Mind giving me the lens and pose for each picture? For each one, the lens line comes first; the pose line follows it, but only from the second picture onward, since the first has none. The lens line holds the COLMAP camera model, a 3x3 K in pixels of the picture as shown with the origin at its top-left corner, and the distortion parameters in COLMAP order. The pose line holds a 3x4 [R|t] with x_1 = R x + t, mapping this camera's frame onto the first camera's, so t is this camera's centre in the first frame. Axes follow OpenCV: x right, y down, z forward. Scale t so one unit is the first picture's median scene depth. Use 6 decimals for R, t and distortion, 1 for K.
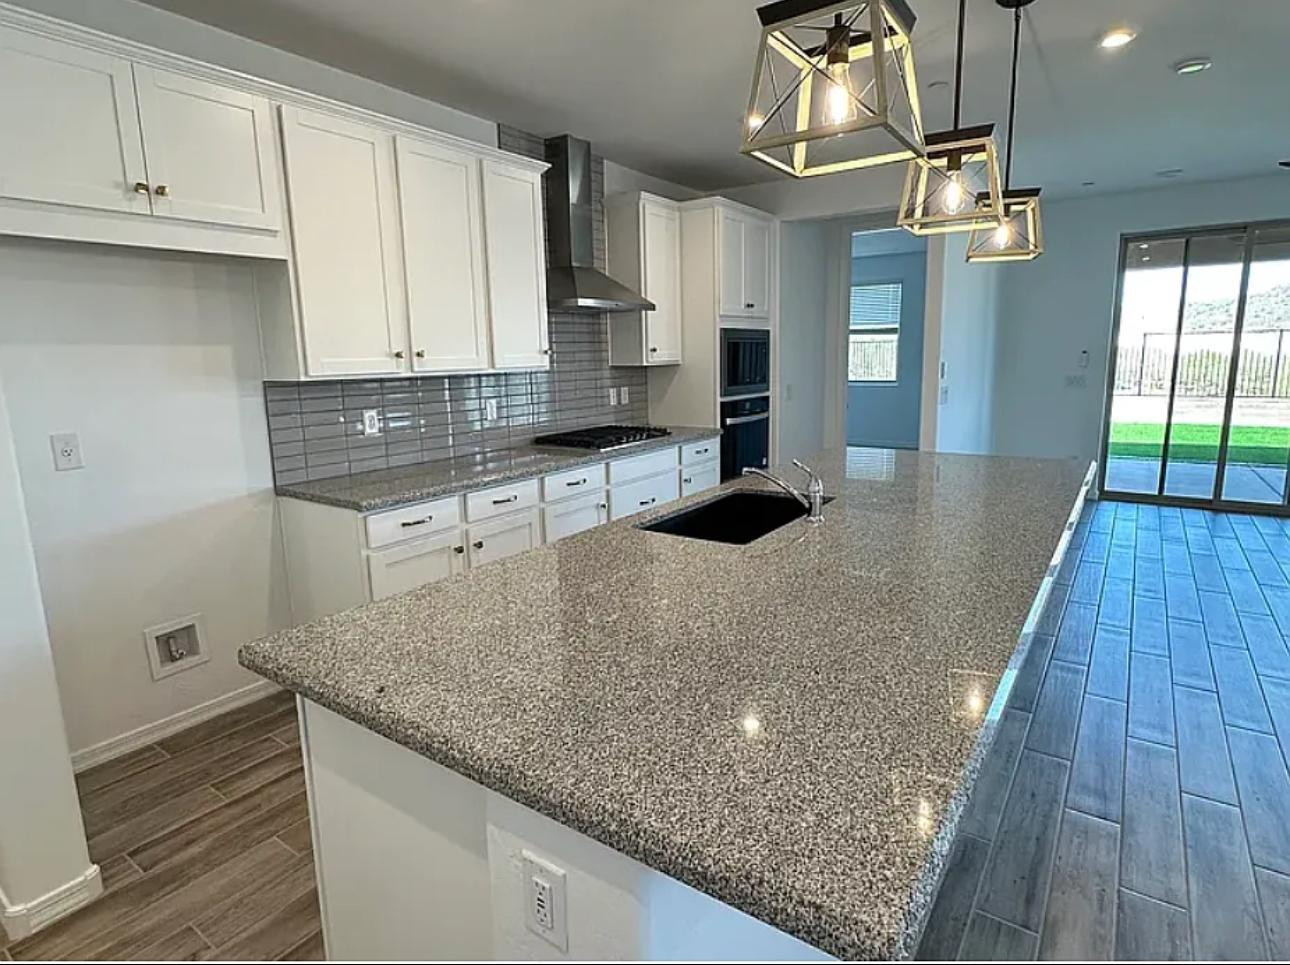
lens RADIAL K [[698.5, 0, 645.6], [0, 698.5, 475.6], [0, 0, 1]] dist [-0.002647, 0.000500]
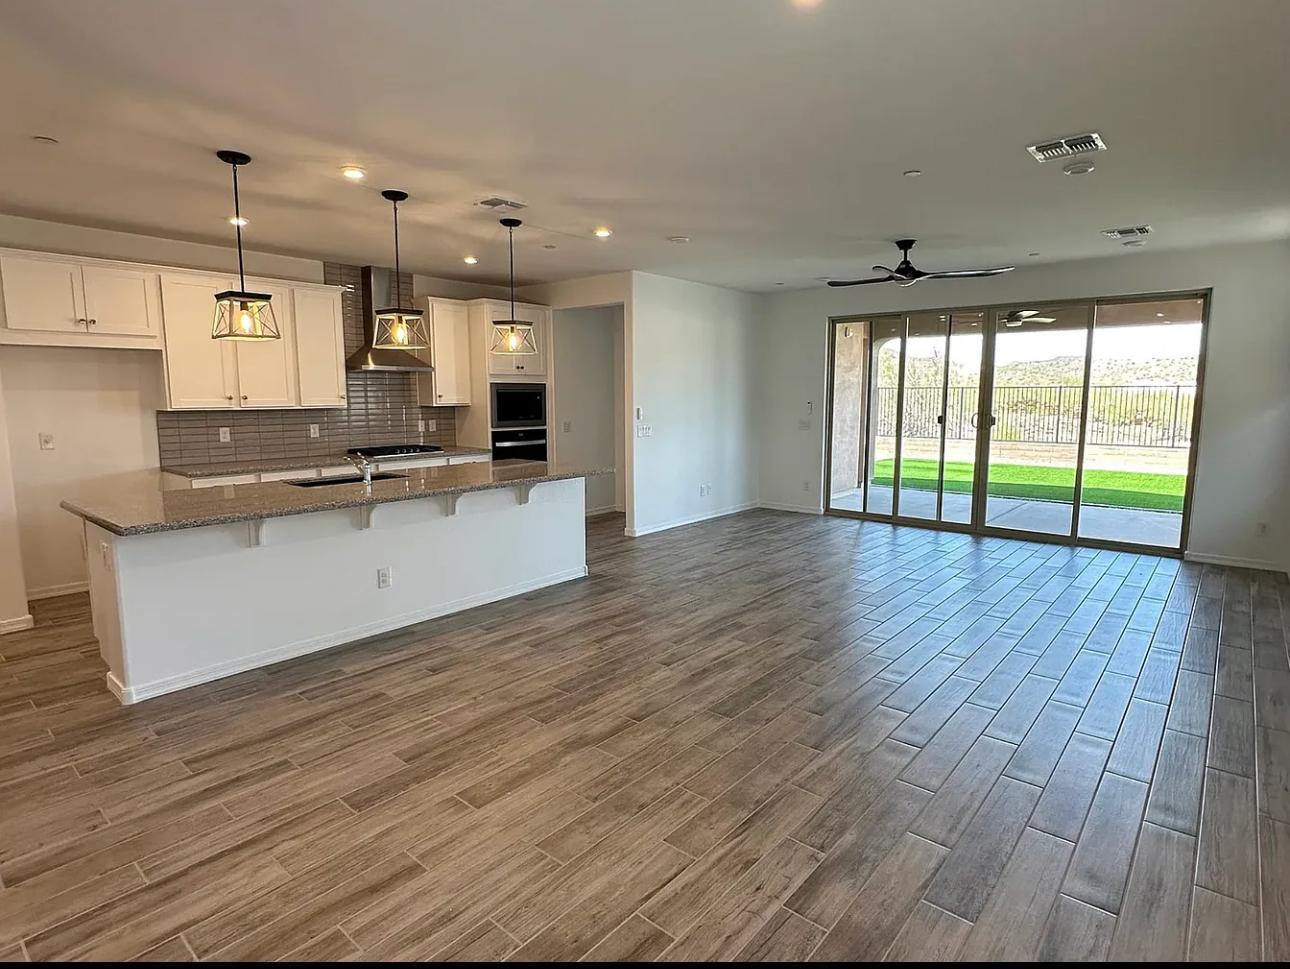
lens RADIAL K [[698.5, 0, 645.1], [0, 698.5, 486.6], [0, 0, 1]] dist [-0.002647, 0.000500]
pose [[0.994665, 0.032478, -0.097910, 0.593635], [-0.036316, 0.998630, -0.037666, 0.058446], [0.096552, 0.041021, 0.994482, -0.461622]]
